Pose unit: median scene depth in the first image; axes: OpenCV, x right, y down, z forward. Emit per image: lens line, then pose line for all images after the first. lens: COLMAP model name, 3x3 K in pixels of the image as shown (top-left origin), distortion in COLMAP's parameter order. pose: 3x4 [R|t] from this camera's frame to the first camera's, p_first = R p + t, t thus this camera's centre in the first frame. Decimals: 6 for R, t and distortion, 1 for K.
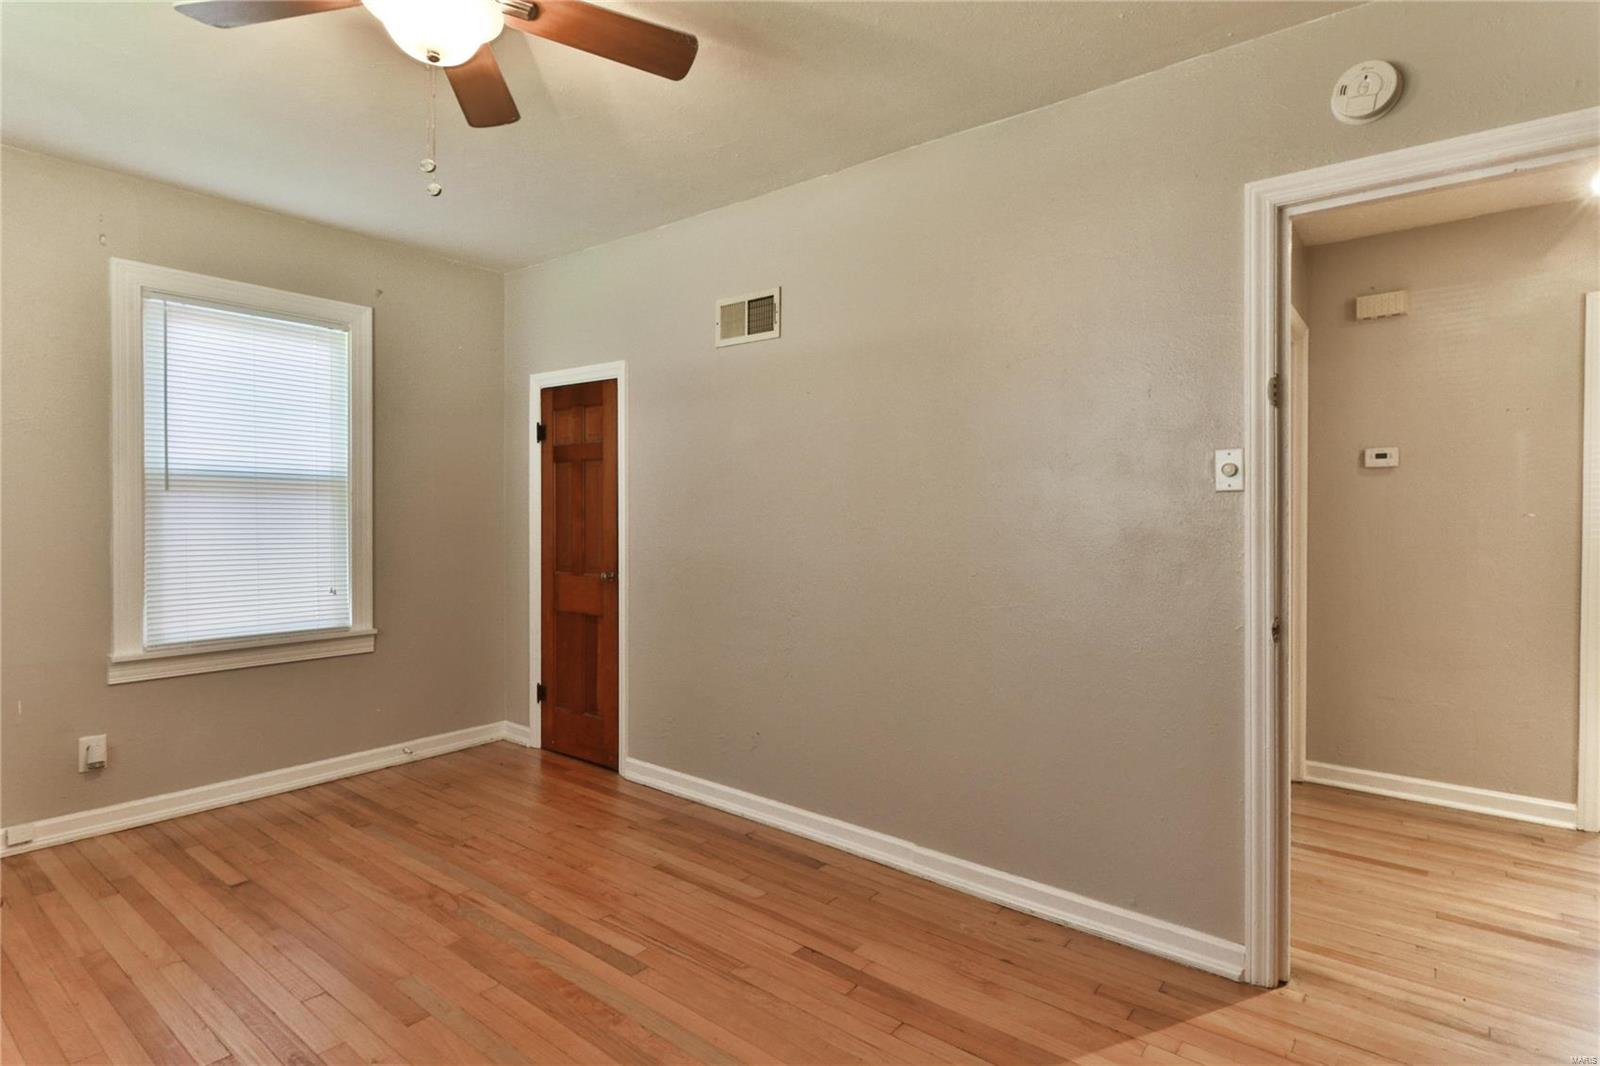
lens RADIAL K [[809.6, 0, 802.7], [0, 809.6, 518.9], [0, 0, 1]] dist [0.022803, -0.013207]
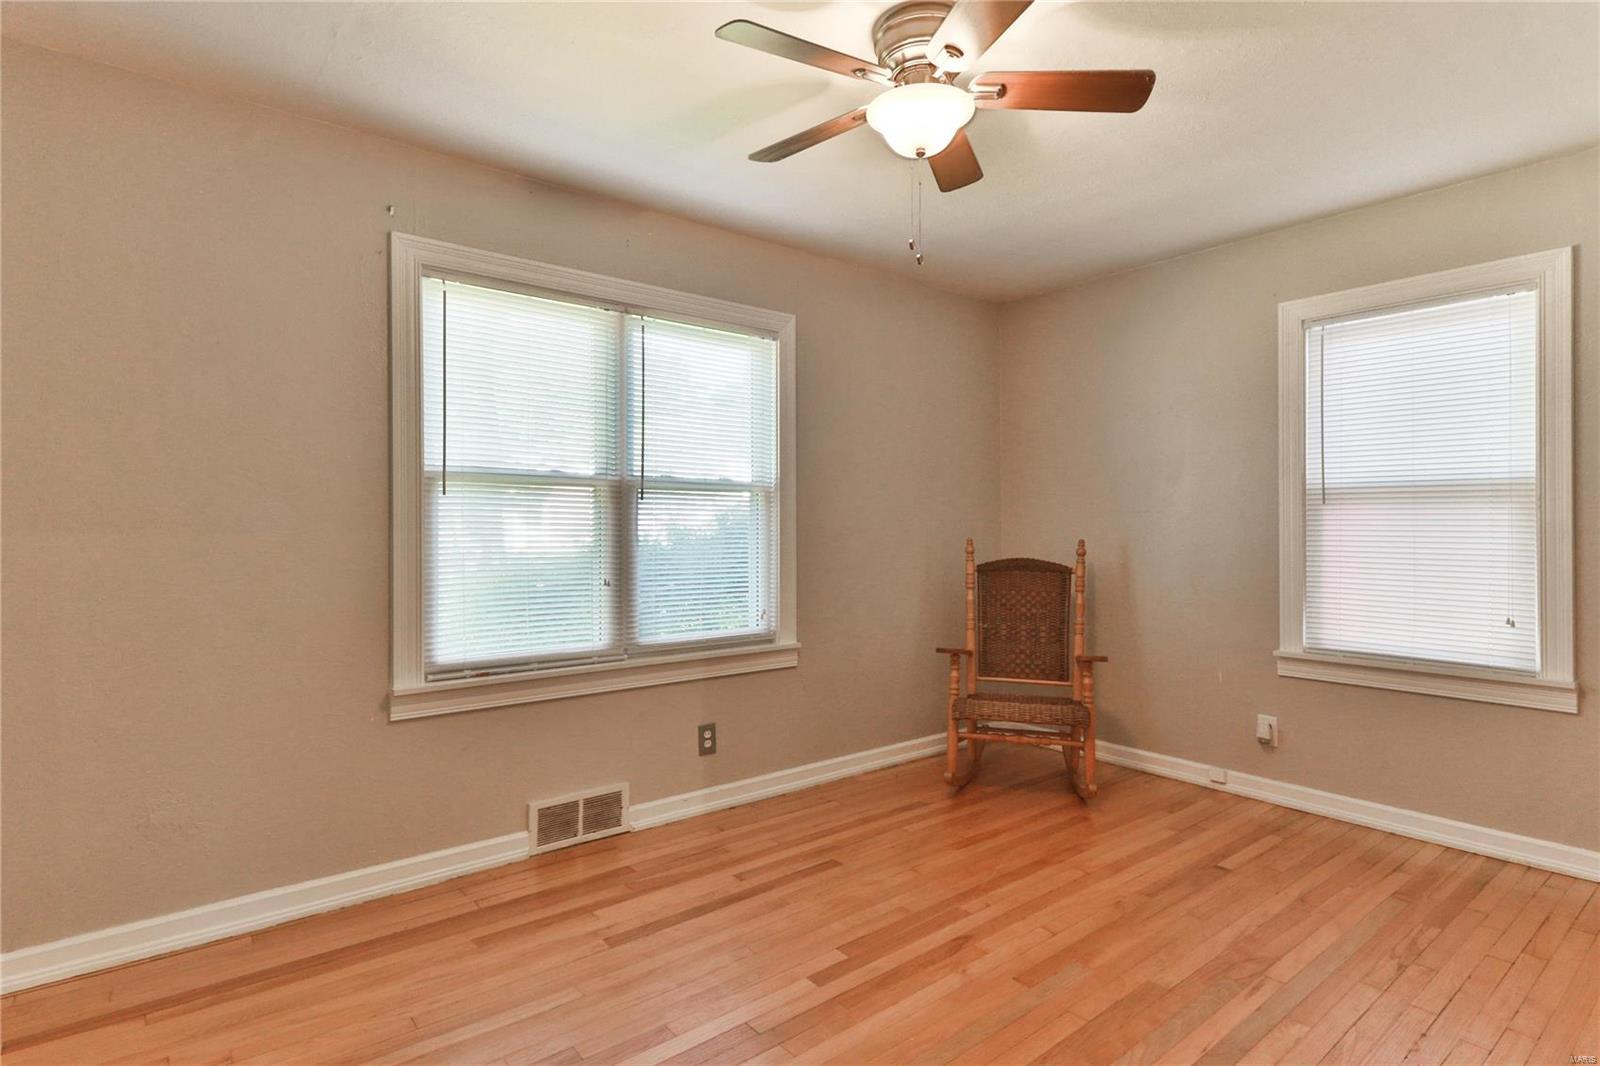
lens RADIAL K [[819.5, 0, 798.2], [0, 819.5, 510.1], [0, 0, 1]] dist [0.025641, -0.015231]
pose [[-0.217508, -0.025042, -0.975737, 0.425975], [-0.005141, 0.999686, -0.024510, 0.003026], [0.976045, -0.000315, -0.217568, 0.578454]]
